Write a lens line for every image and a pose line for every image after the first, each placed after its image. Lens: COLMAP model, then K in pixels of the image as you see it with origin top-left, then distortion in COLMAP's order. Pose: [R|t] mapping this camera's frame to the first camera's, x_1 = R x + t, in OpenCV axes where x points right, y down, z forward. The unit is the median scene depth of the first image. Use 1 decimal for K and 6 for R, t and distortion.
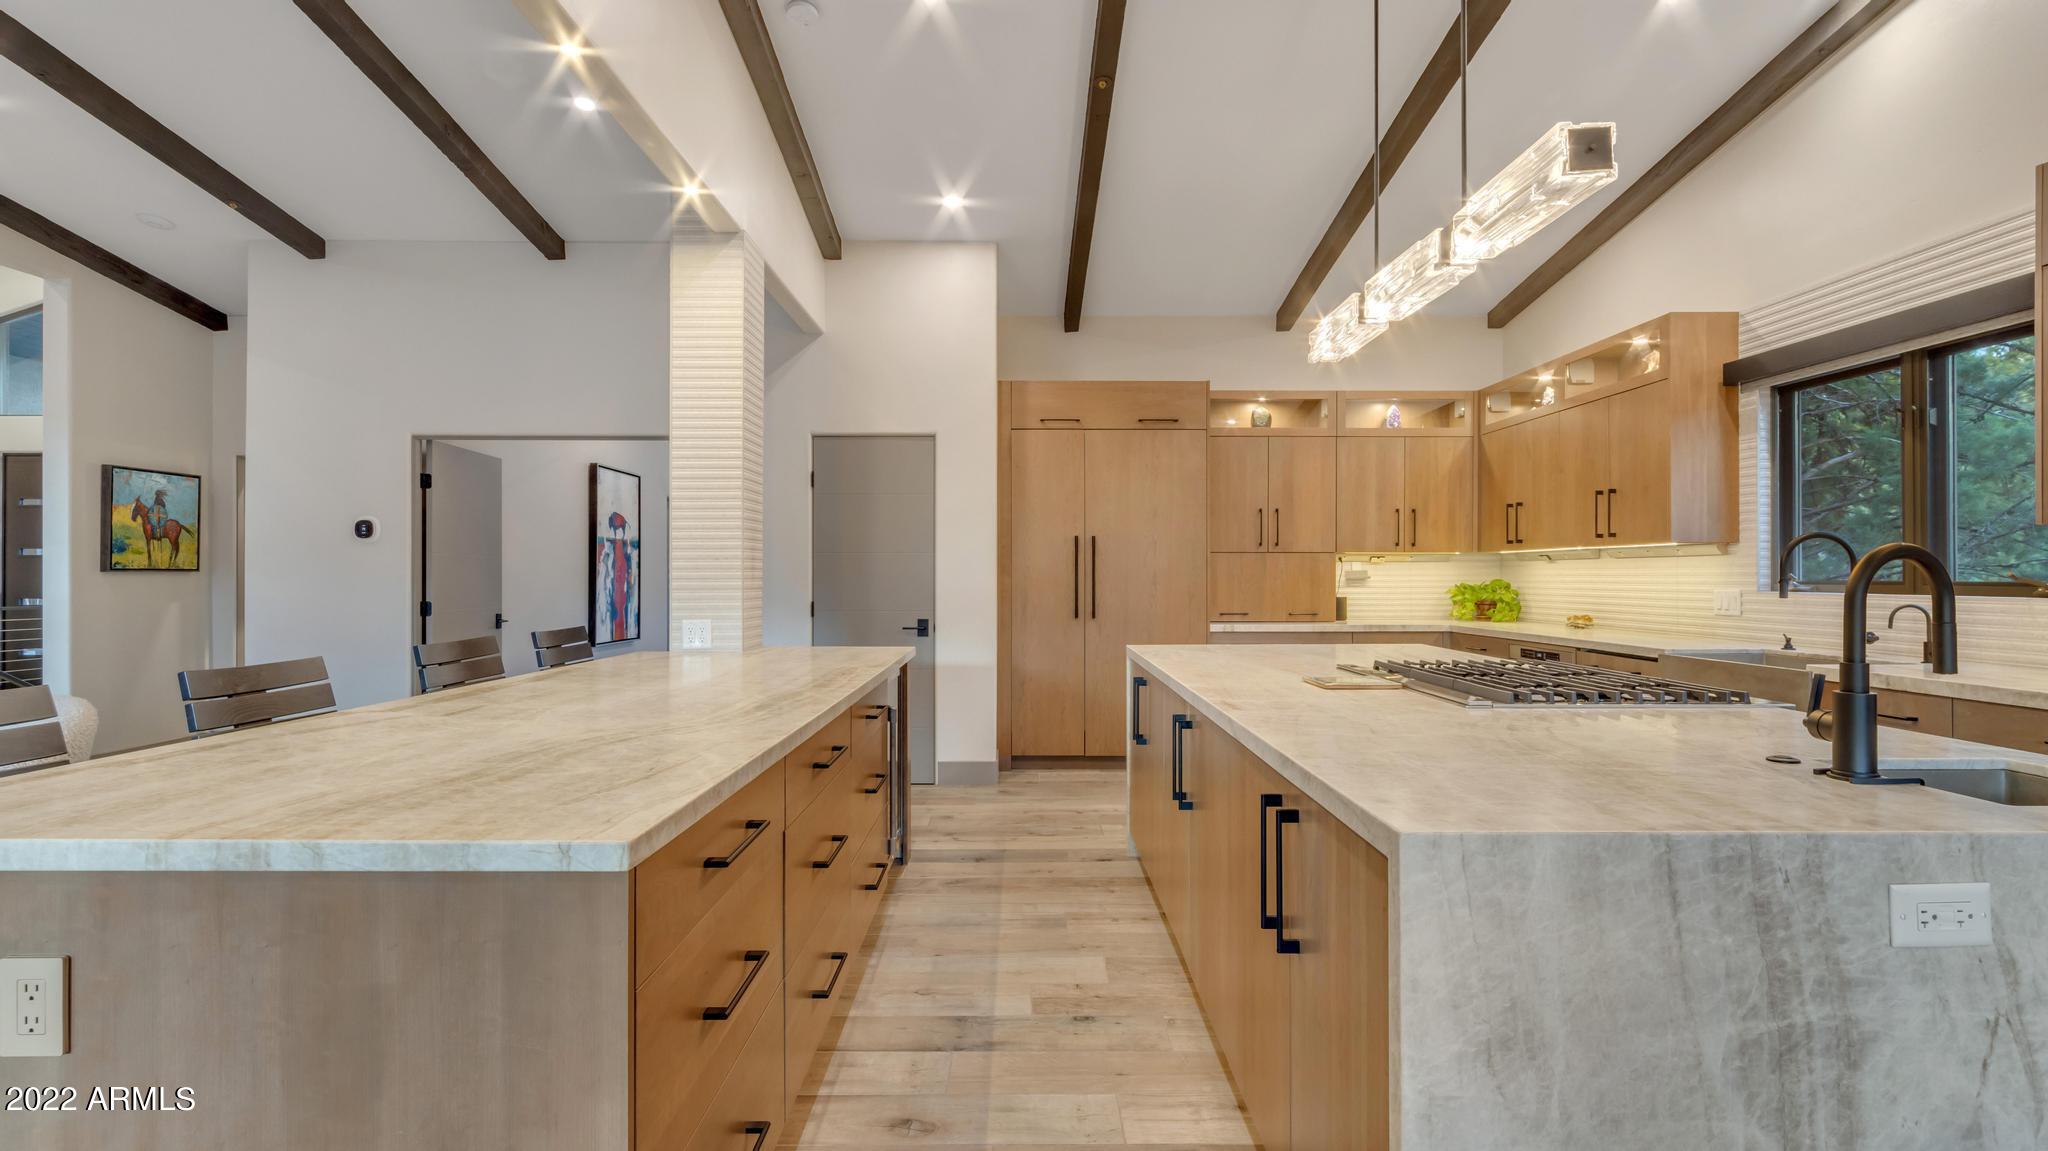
lens RADIAL K [[959.9, 0, 1016.8], [0, 959.9, 573.7], [0, 0, 1]] dist [0.001267, 0.000030]
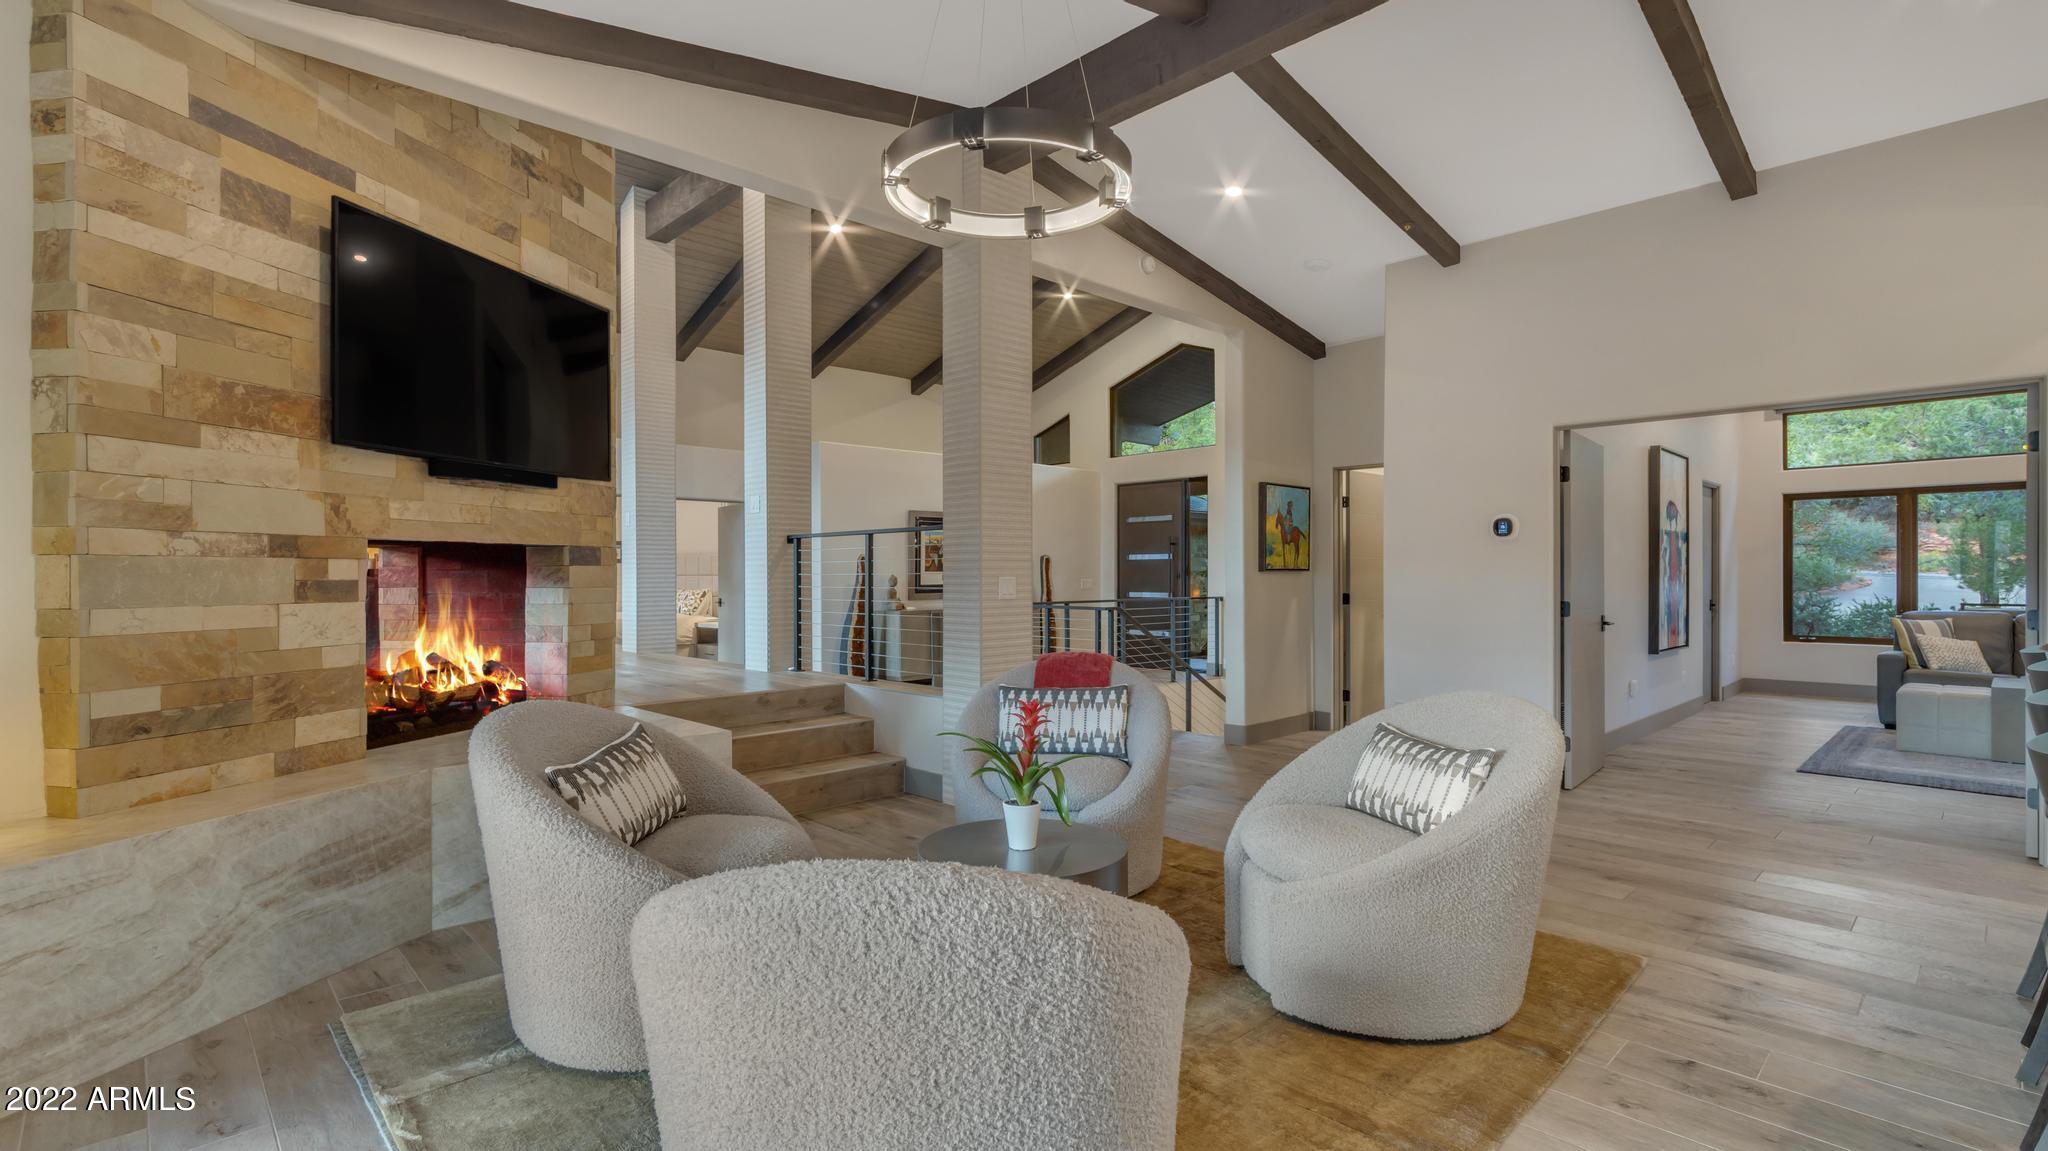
lens RADIAL K [[944.8, 0, 1021.6], [0, 944.8, 578.3], [0, 0, 1]] dist [0.001393, 0.001184]
pose [[0.691289, 0.000653, -0.722578, -0.362234], [0.004444, 0.999977, 0.005156, -0.001120], [0.722565, -0.006776, 0.691270, -0.035032]]
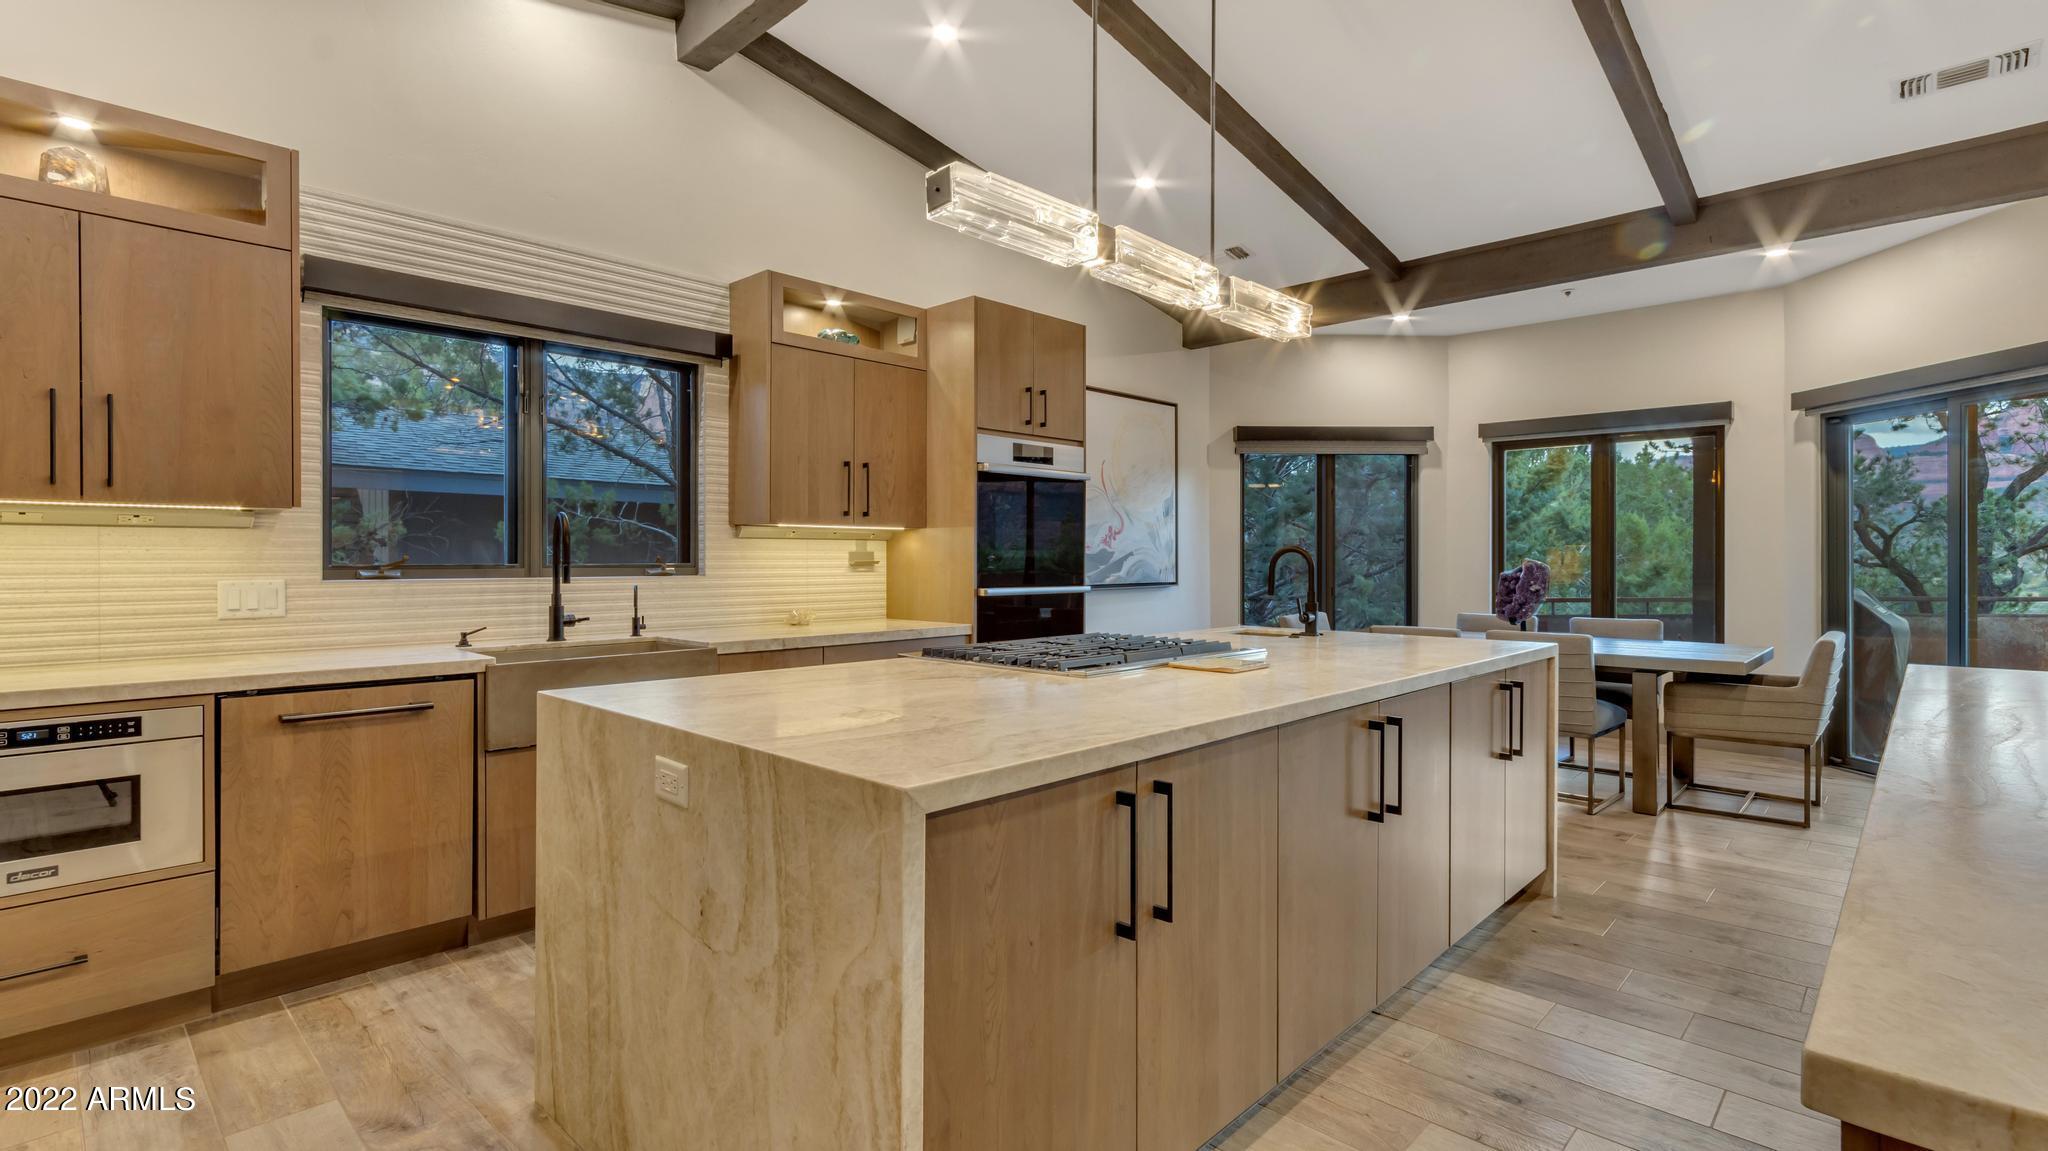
lens RADIAL K [[947.7, 0, 1020.8], [0, 947.7, 570.2], [0, 0, 1]] dist [0.000795, -0.000058]
pose [[-0.724521, -0.007273, 0.689215, -0.099698], [0.000067, 0.999944, 0.010623, 0.002449], [-0.689253, 0.007742, -0.724479, 1.014114]]
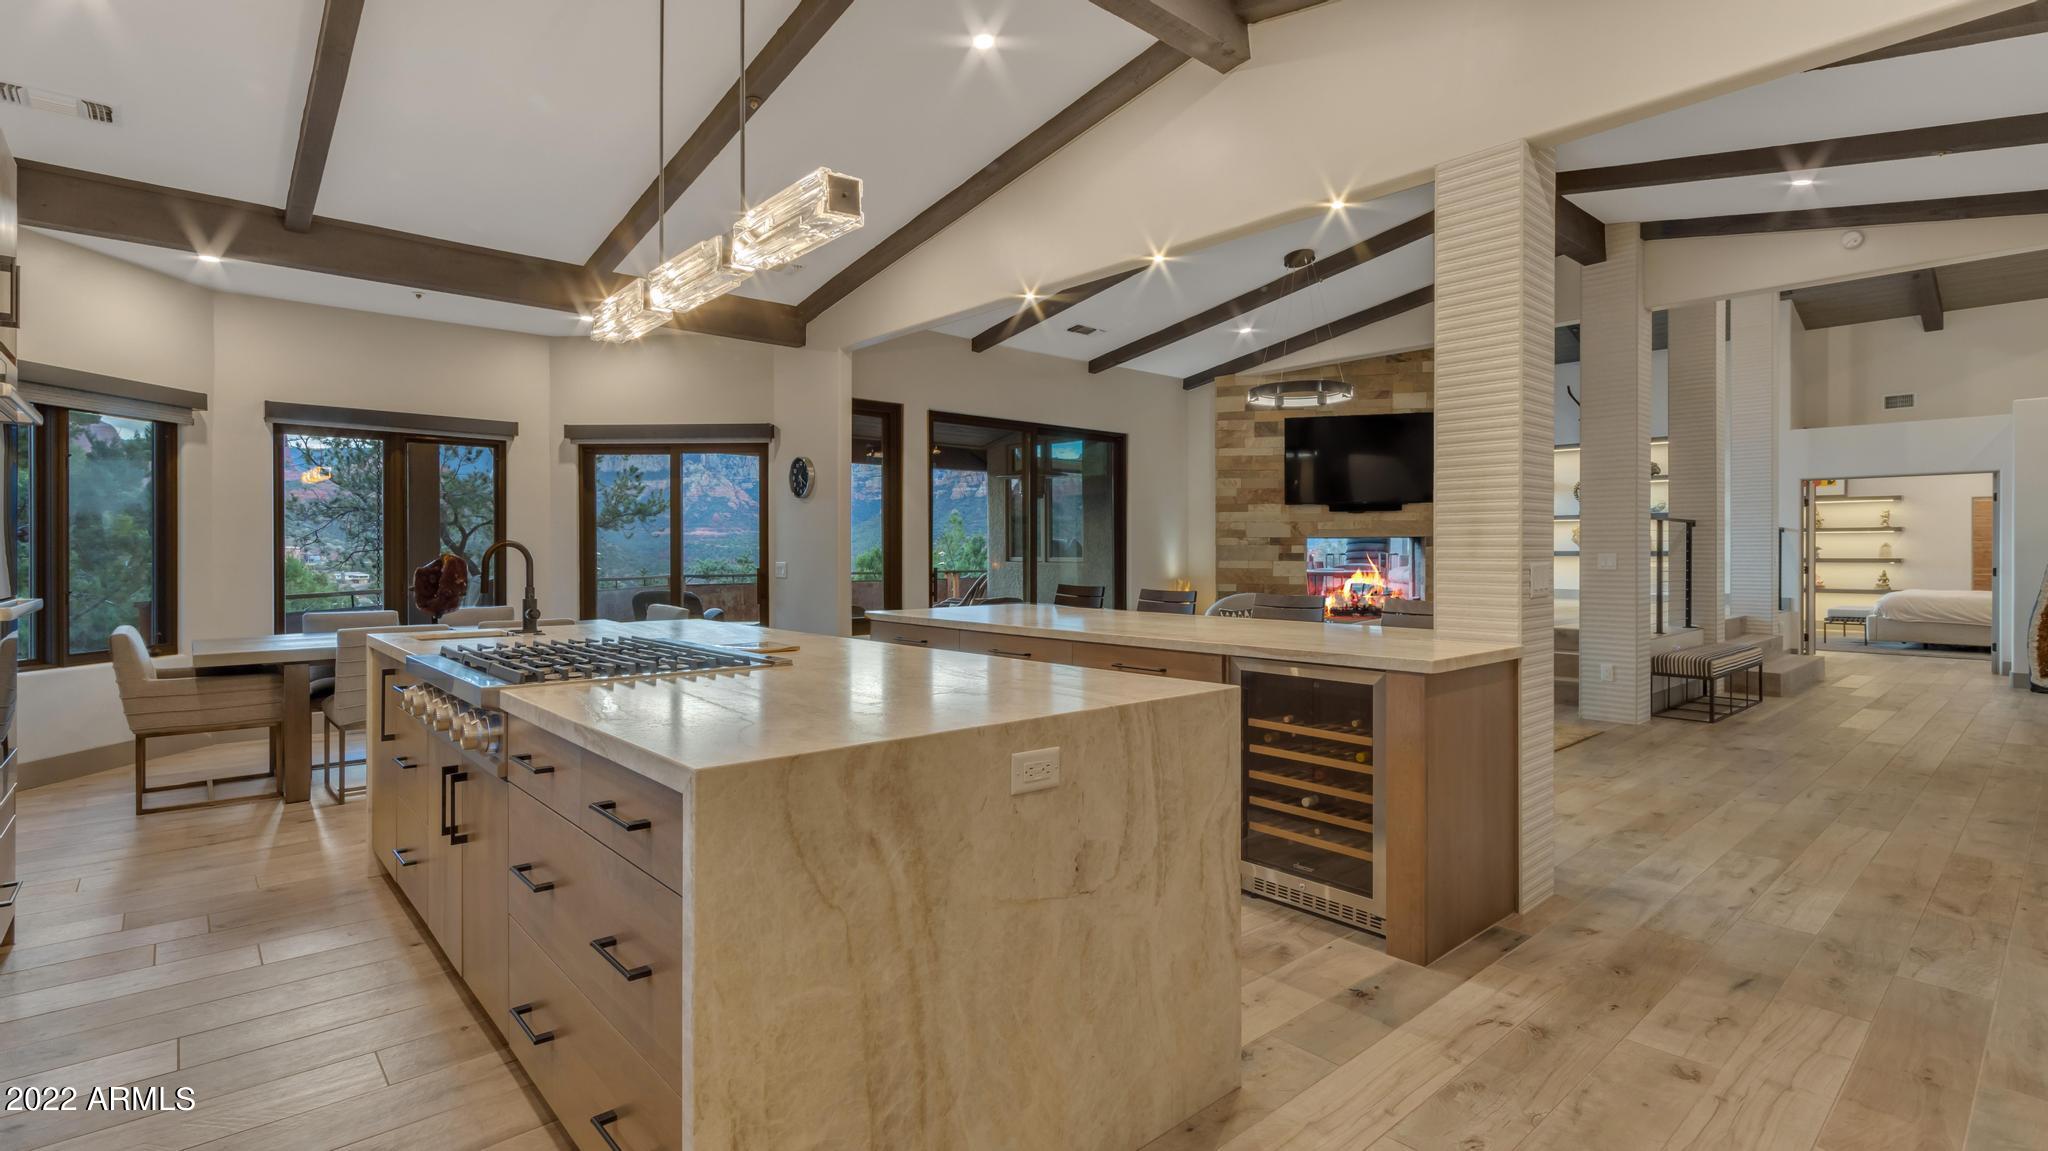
lens RADIAL K [[953.0, 0, 1018.8], [0, 953.0, 554.0], [0, 0, 1]] dist [0.000601, 0.000885]
pose [[-0.745480, 0.001340, -0.666526, 0.472310], [0.000657, 0.999999, 0.001275, 0.000626], [0.666527, 0.000513, -0.745481, 1.116731]]
